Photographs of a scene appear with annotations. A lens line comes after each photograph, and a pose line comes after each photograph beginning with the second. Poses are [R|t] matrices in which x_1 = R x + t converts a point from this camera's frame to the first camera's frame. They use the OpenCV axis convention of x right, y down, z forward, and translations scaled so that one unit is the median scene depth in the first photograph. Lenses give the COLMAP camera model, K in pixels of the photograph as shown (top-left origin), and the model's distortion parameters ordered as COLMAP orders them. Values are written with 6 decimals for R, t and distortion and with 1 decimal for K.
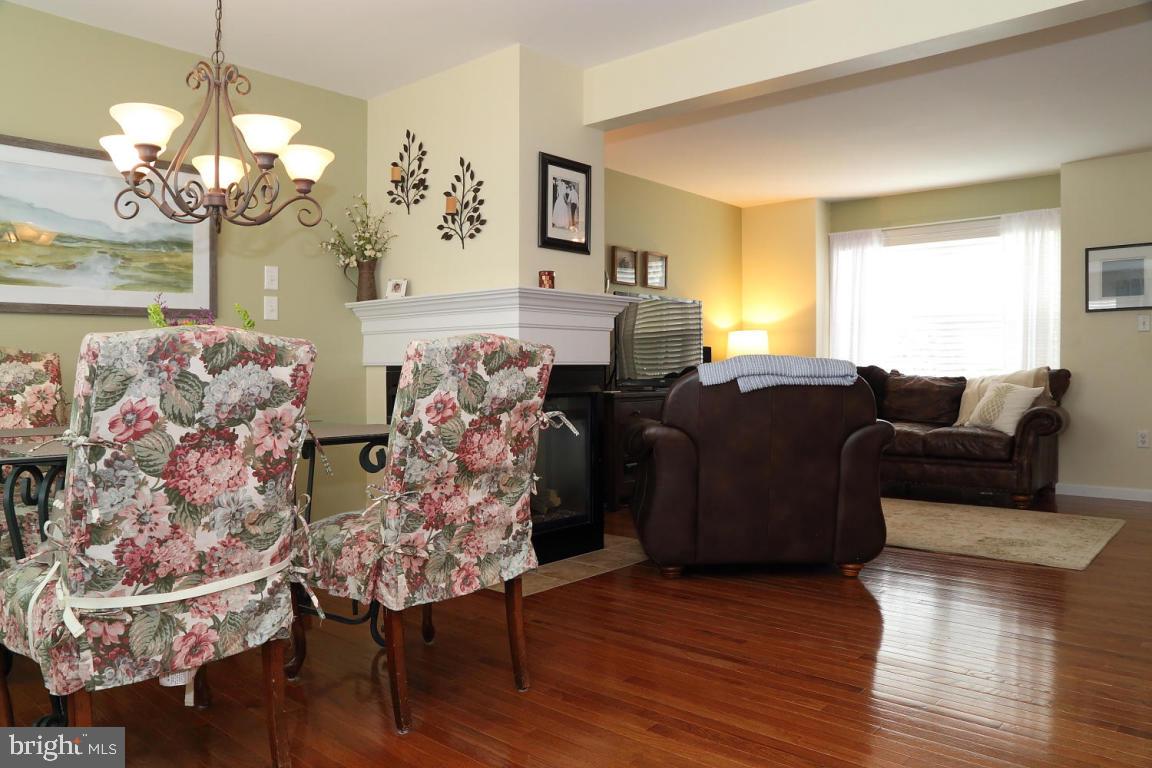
lens RADIAL K [[792.5, 0, 570.8], [0, 792.5, 394.1], [0, 0, 1]] dist [-0.092153, 0.037519]
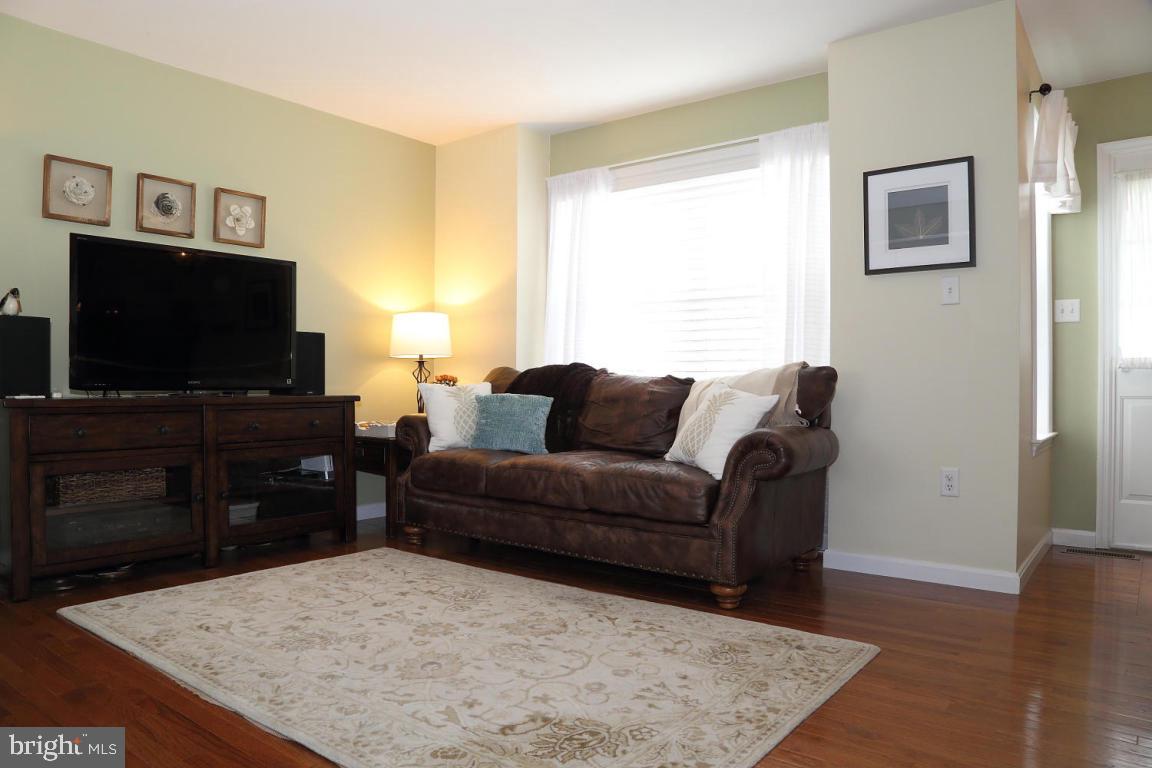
lens RADIAL K [[792.5, 0, 578.6], [0, 792.5, 381.9], [0, 0, 1]] dist [-0.092153, 0.037519]
pose [[0.997086, 0.009407, 0.075703, 0.523997], [-0.006574, 0.999272, -0.037584, 0.005756], [-0.076001, 0.036976, 0.996422, 0.519857]]
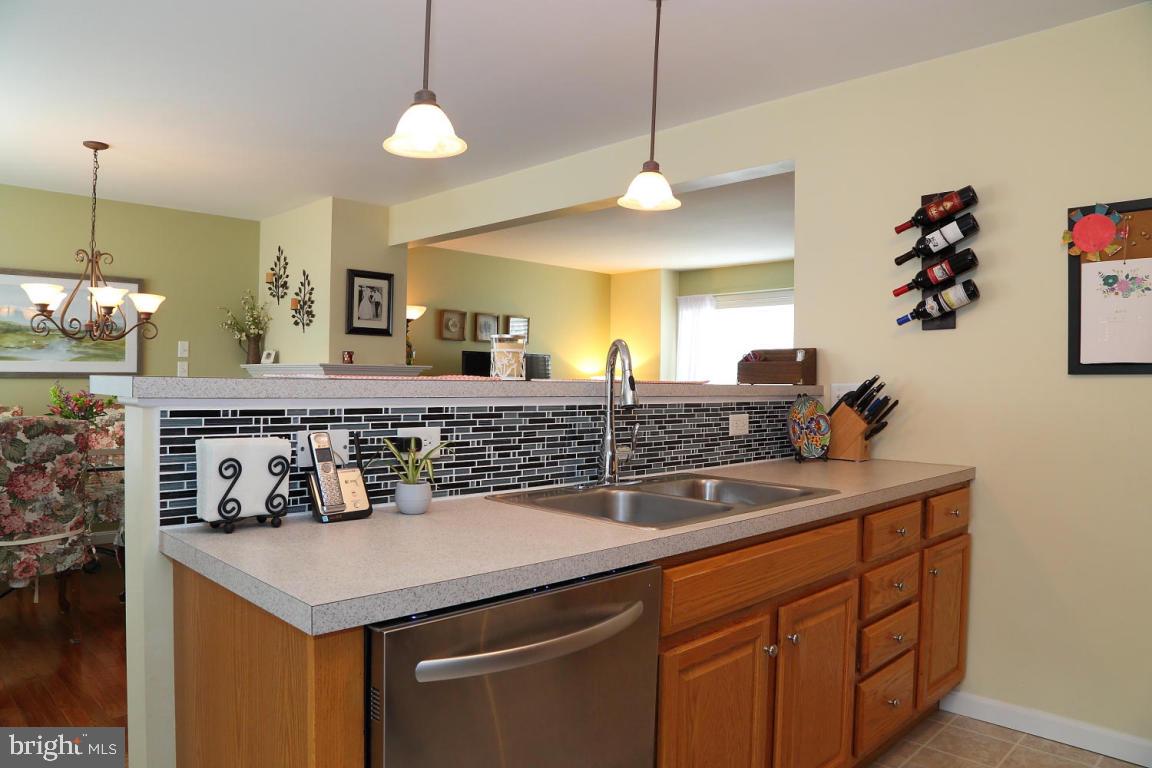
lens RADIAL K [[792.5, 0, 585.0], [0, 792.5, 383.8], [0, 0, 1]] dist [-0.092153, 0.037519]
pose [[0.997032, 0.014413, -0.075632, 0.481901], [-0.016632, 0.999447, -0.028786, -0.056218], [0.075176, 0.029959, 0.996720, -0.389819]]
